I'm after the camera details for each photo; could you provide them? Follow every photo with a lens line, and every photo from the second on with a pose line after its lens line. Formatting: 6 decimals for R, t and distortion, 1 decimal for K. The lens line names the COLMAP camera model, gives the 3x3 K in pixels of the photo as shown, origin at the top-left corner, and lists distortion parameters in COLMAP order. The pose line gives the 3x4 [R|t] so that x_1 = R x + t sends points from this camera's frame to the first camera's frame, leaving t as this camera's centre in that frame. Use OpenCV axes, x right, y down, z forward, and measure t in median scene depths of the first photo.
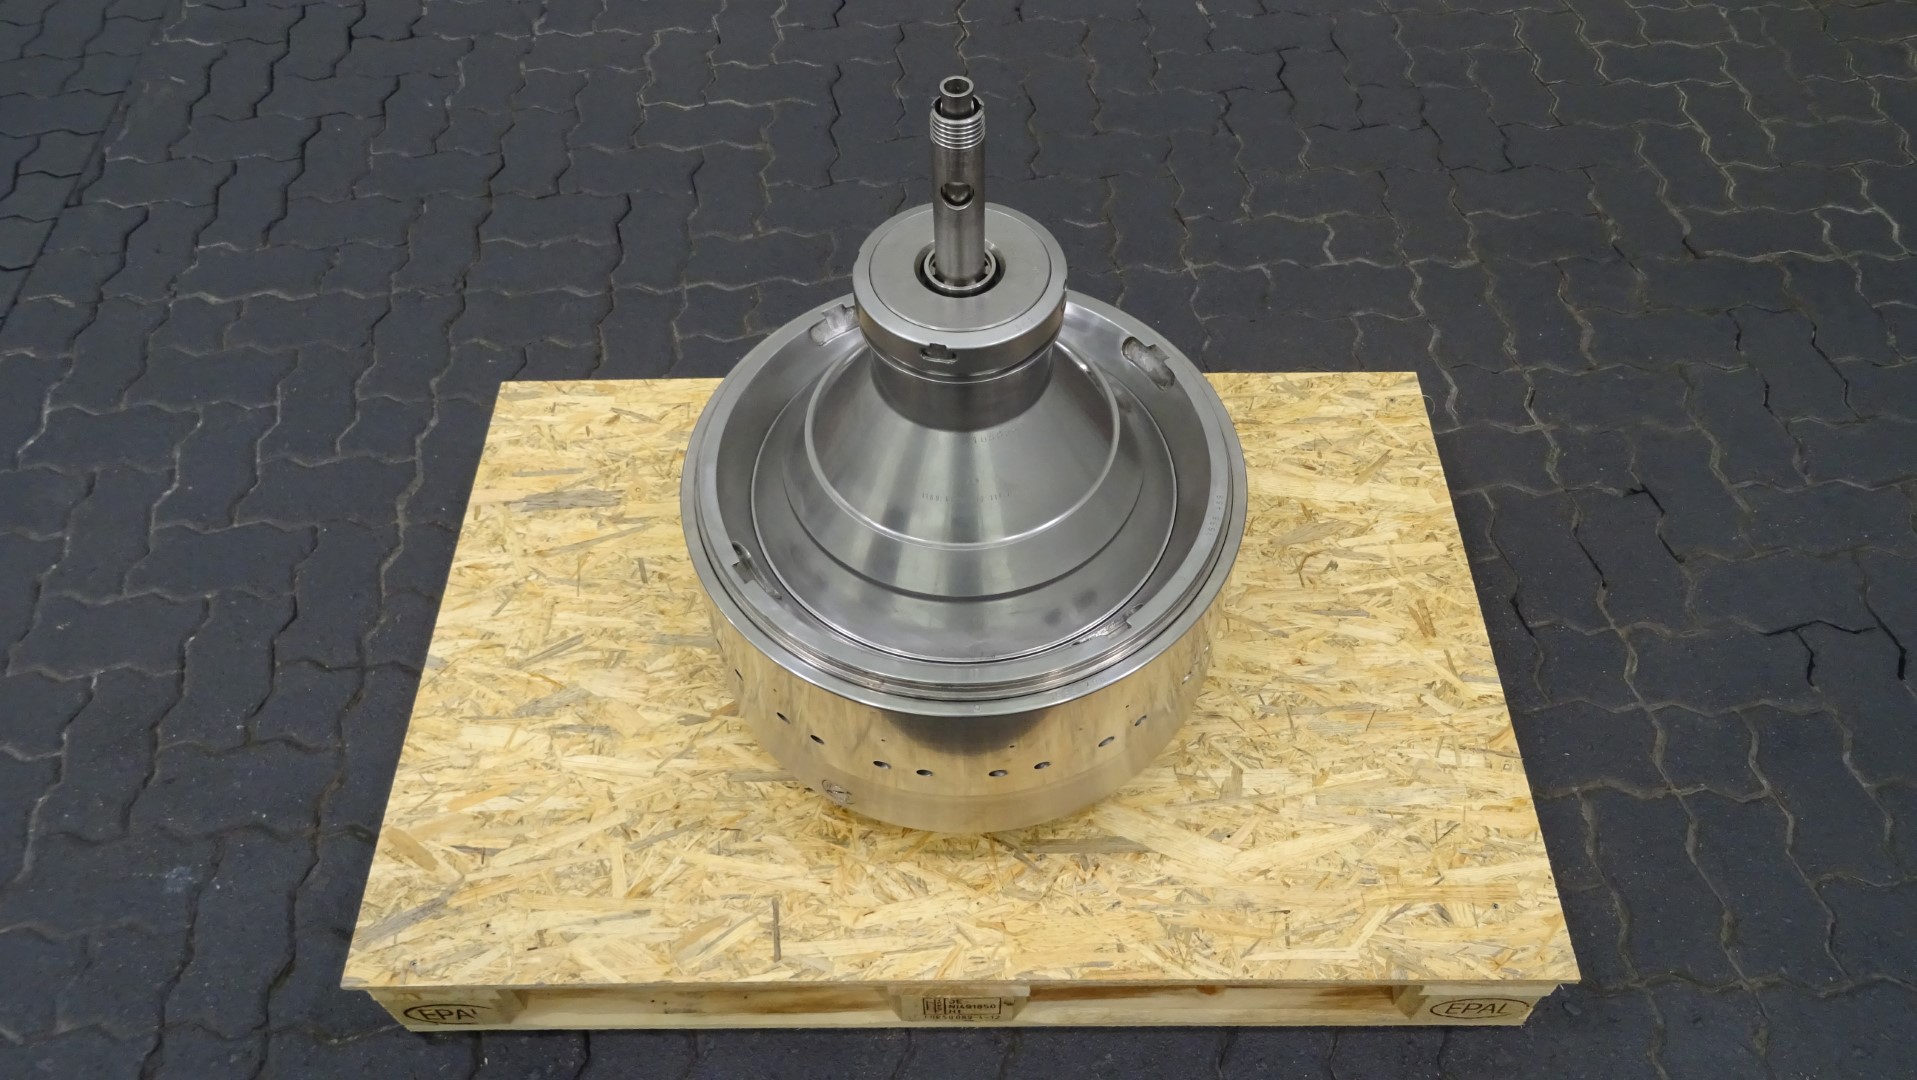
lens RADIAL K [[1391.4, 0, 960.3], [0, 1391.4, 557.3], [0, 0, 1]] dist [0.001993, 0.002408]
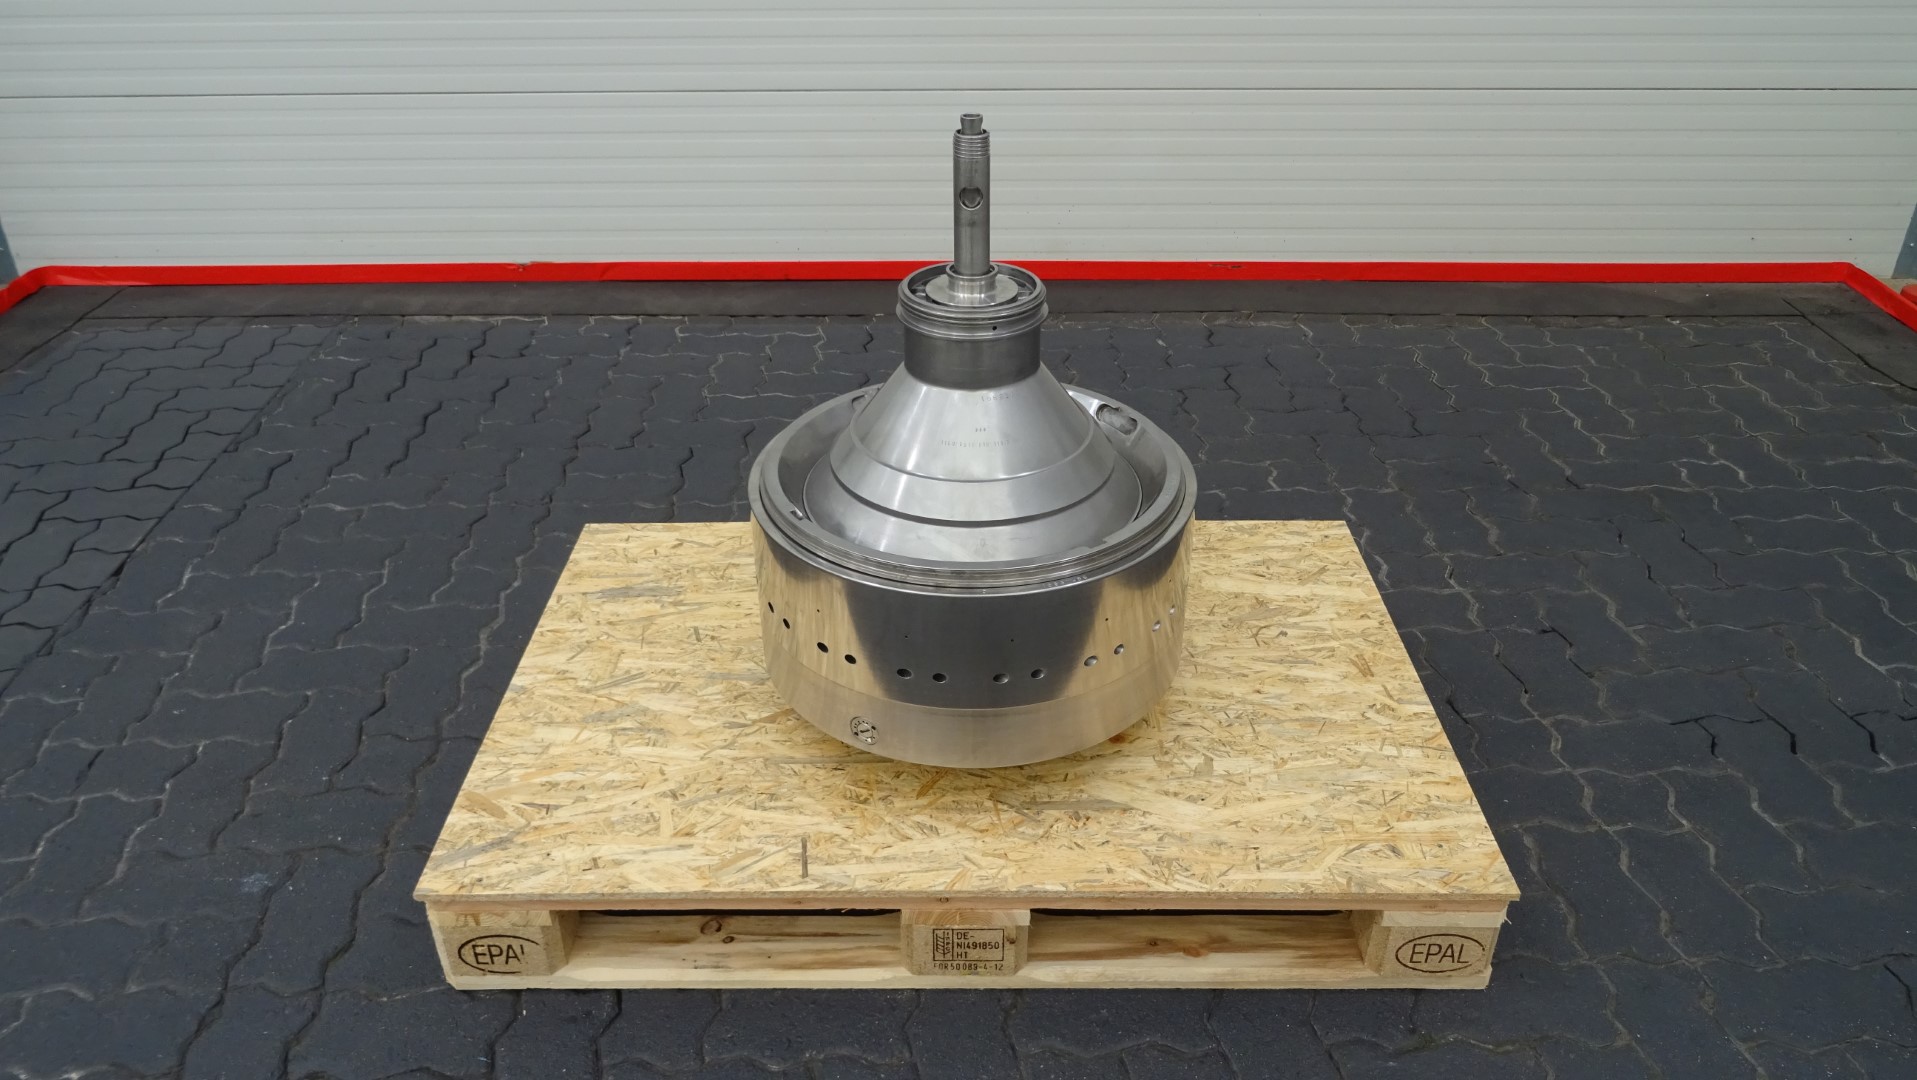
lens RADIAL K [[1391.4, 0, 961.2], [0, 1391.4, 551.8], [0, 0, 1]] dist [0.001993, 0.002408]
pose [[0.999969, 0.007785, 0.001229, -0.007758], [-0.006723, 0.924010, -0.382308, 0.424109], [-0.004112, 0.382288, 0.924034, -0.123835]]
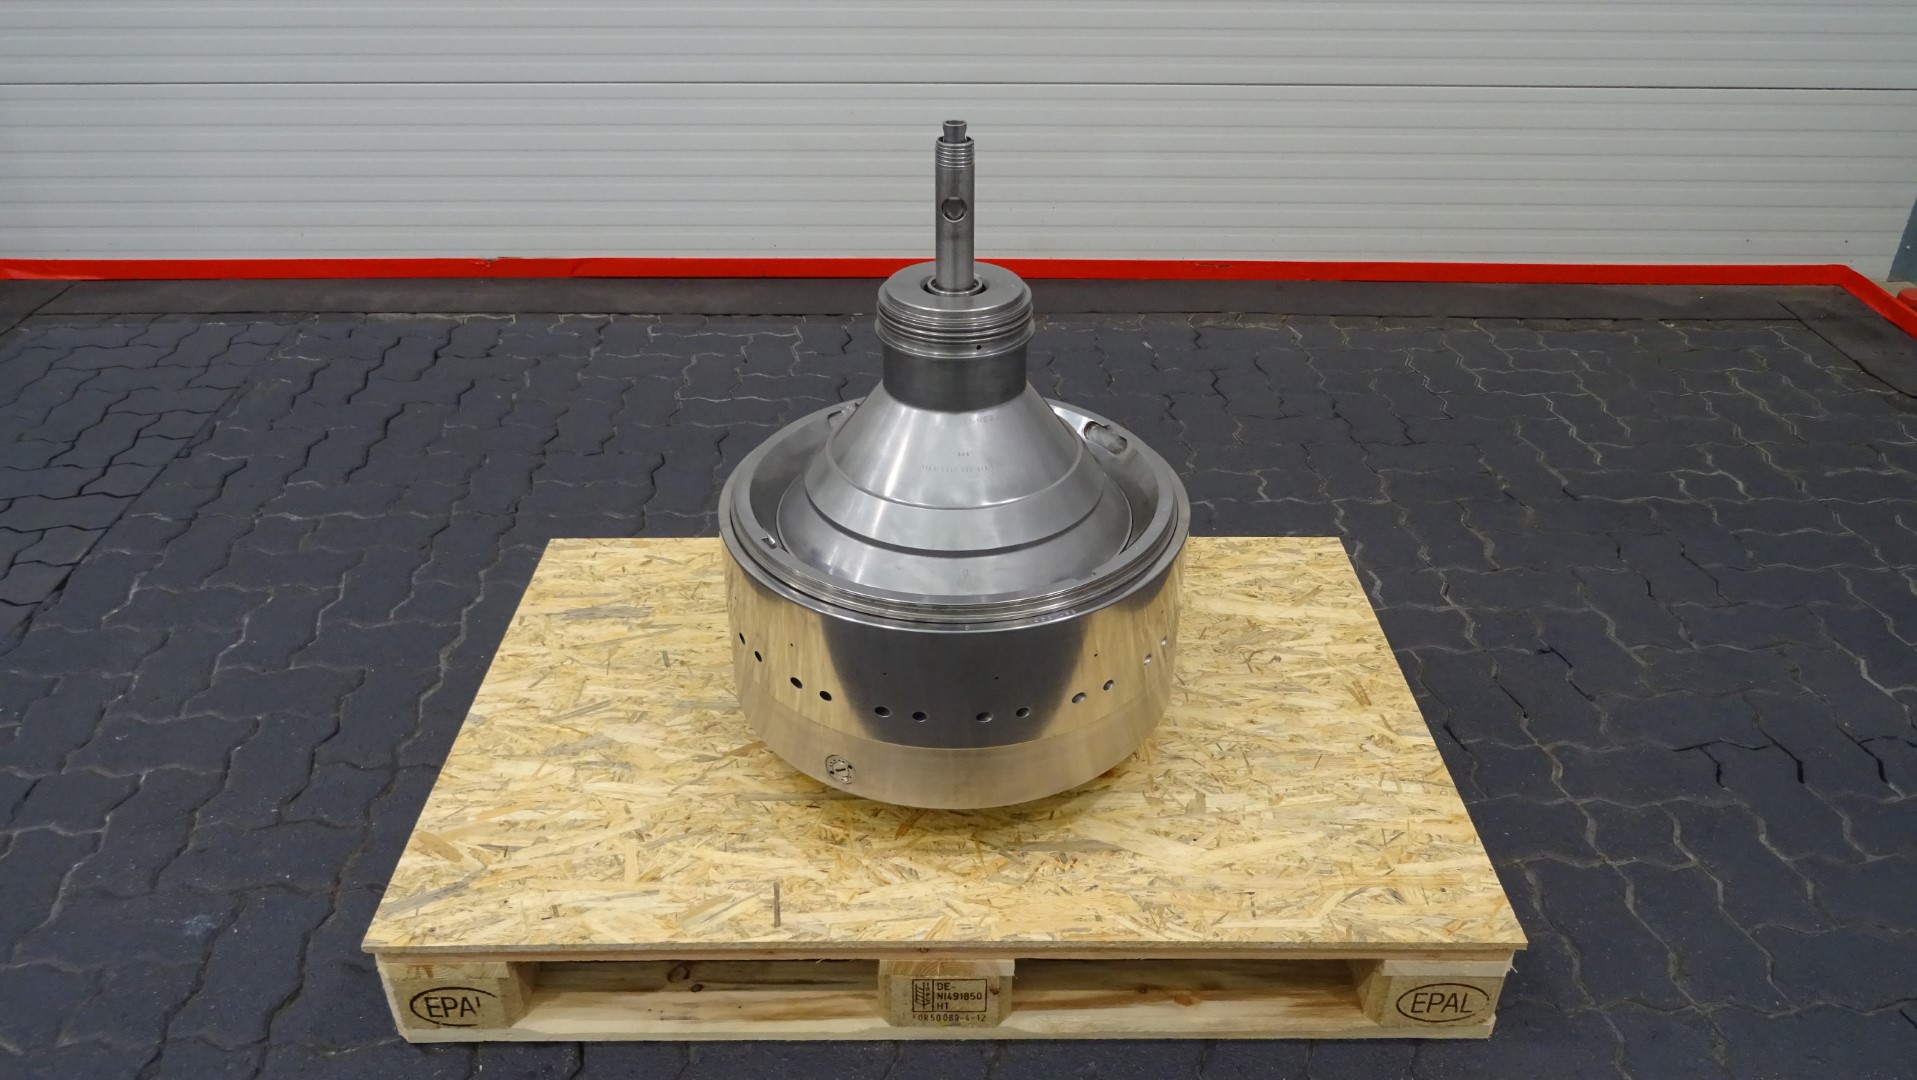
lens RADIAL K [[1391.4, 0, 960.6], [0, 1391.4, 551.6], [0, 0, 1]] dist [0.001993, 0.002408]
pose [[0.999832, 0.009559, 0.015643, -0.009330], [-0.003034, 0.927818, -0.373020, 0.375007], [-0.018080, 0.372910, 0.927692, -0.086832]]
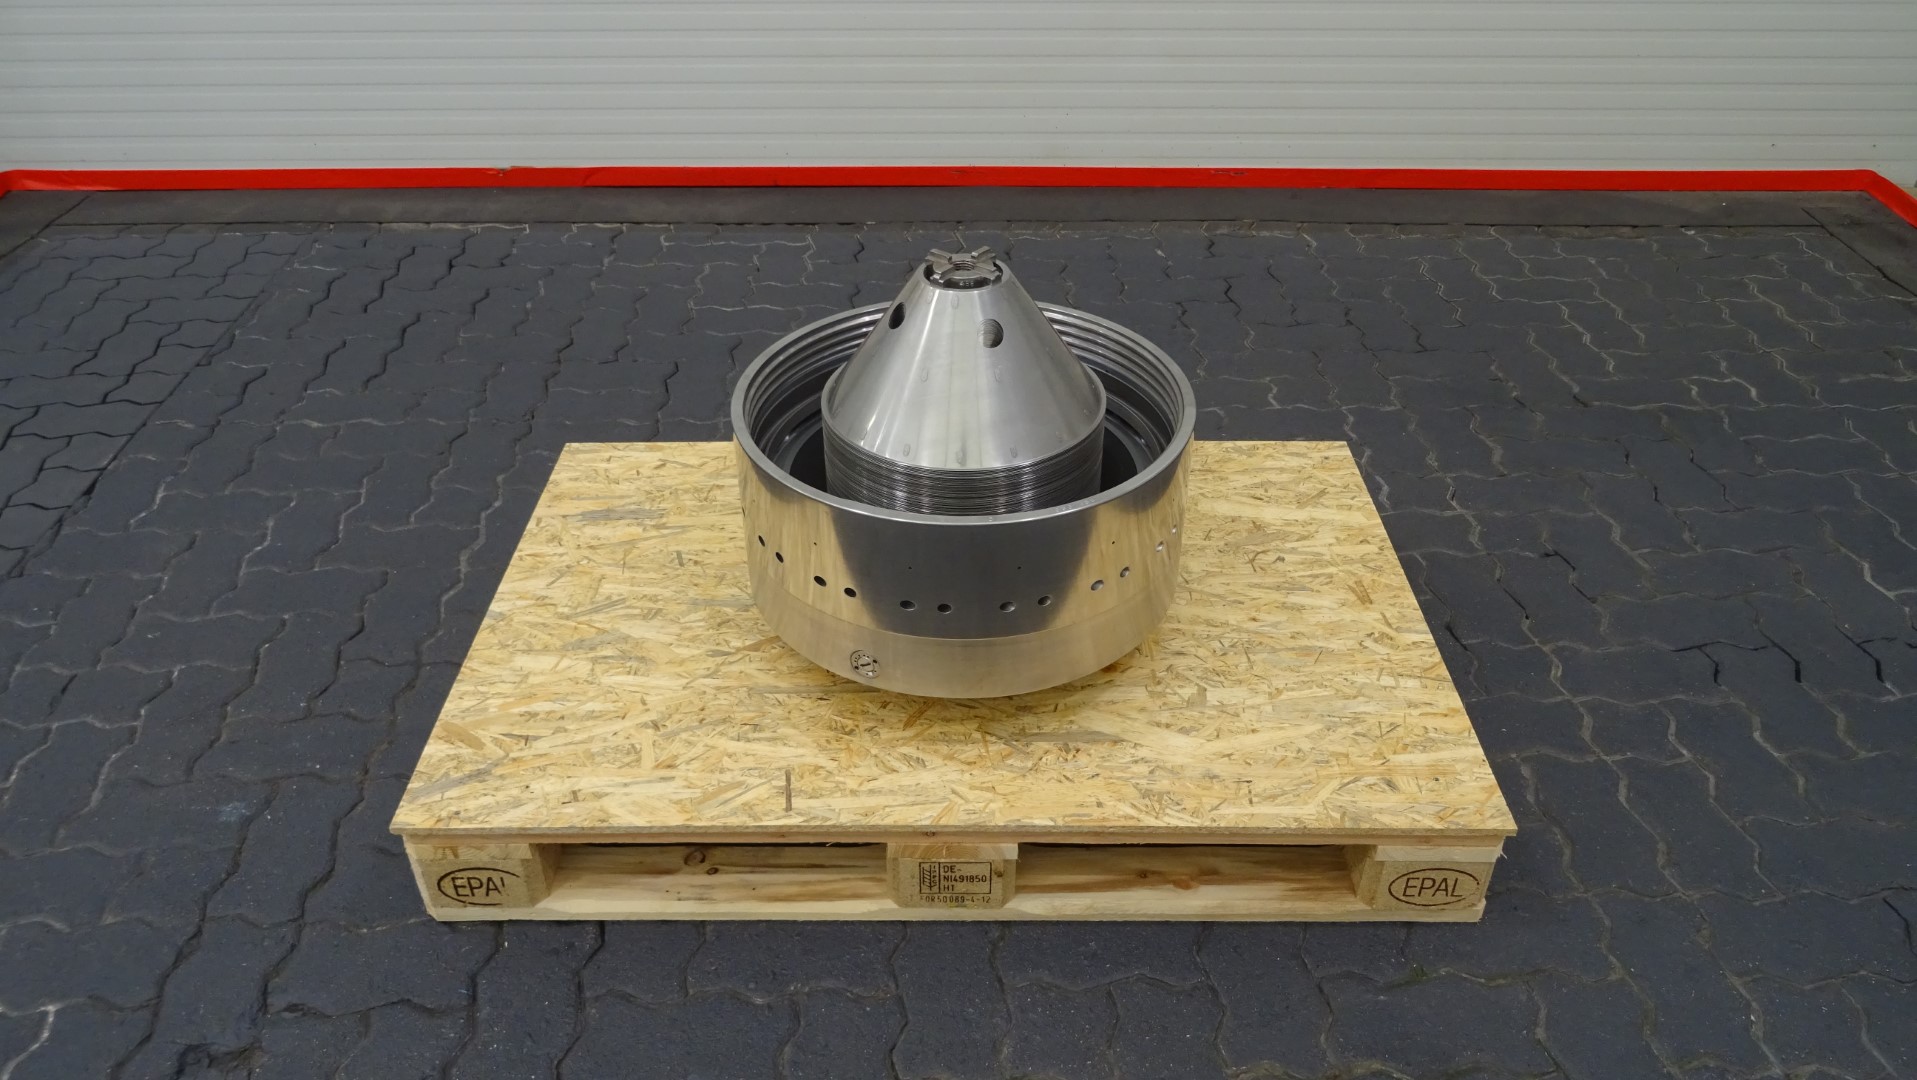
lens RADIAL K [[1391.4, 0, 960.4], [0, 1391.4, 554.3], [0, 0, 1]] dist [0.001993, 0.002408]
pose [[0.999952, 0.009506, 0.002422, 0.000045], [-0.008242, 0.948005, -0.318149, 0.398188], [-0.005320, 0.318114, 0.948038, -0.098022]]
